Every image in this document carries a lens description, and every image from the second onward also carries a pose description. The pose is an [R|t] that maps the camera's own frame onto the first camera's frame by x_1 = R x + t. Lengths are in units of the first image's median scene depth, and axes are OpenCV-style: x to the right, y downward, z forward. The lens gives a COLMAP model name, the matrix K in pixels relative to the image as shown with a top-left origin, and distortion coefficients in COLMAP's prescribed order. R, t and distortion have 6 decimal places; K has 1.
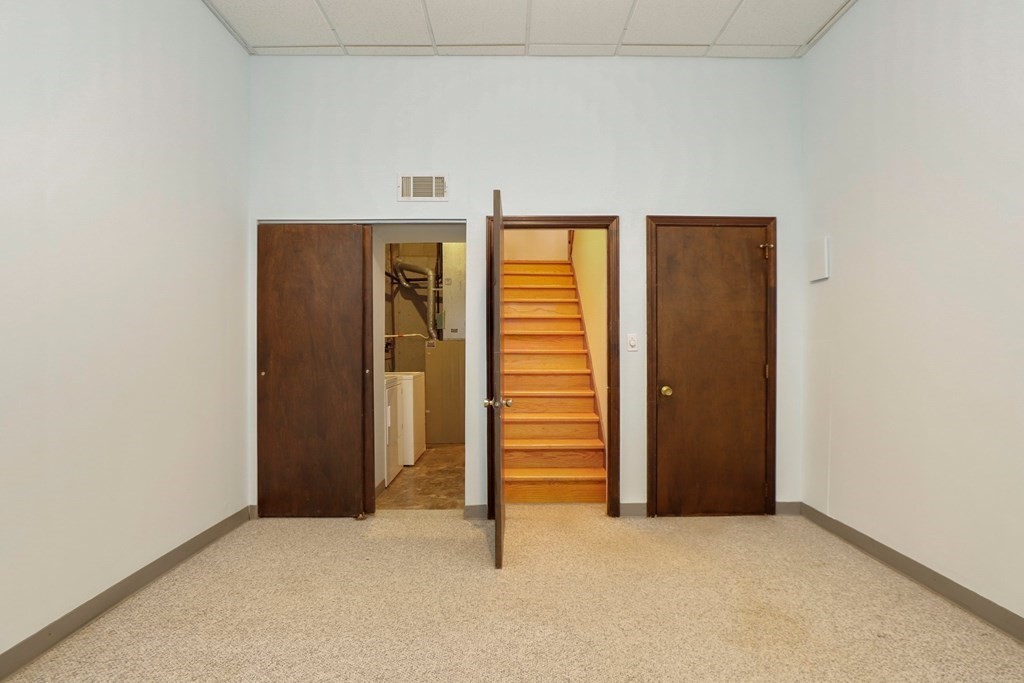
lens RADIAL K [[495.0, 0, 513.4], [0, 495.0, 360.7], [0, 0, 1]] dist [-0.026000, 0.000767]
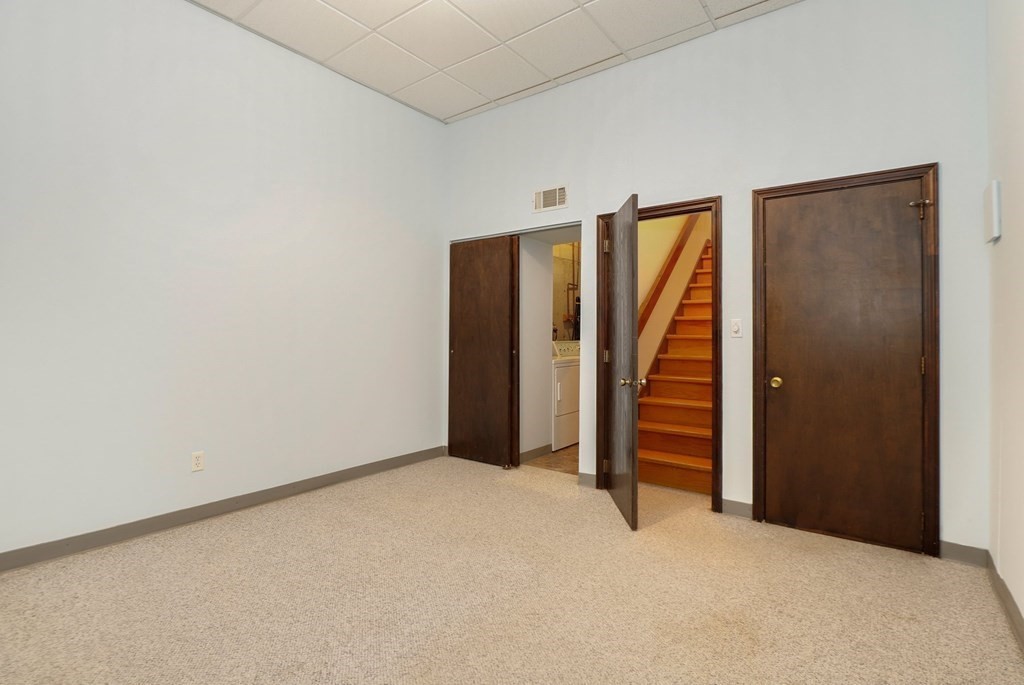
lens RADIAL K [[492.9, 0, 515.7], [0, 492.9, 337.1], [0, 0, 1]] dist [-0.020740, 0.001006]
pose [[0.790638, 0.008359, -0.612227, 0.479191], [-0.018894, 0.999764, -0.010750, -0.002097], [0.611992, 0.020067, 0.790609, 0.012413]]
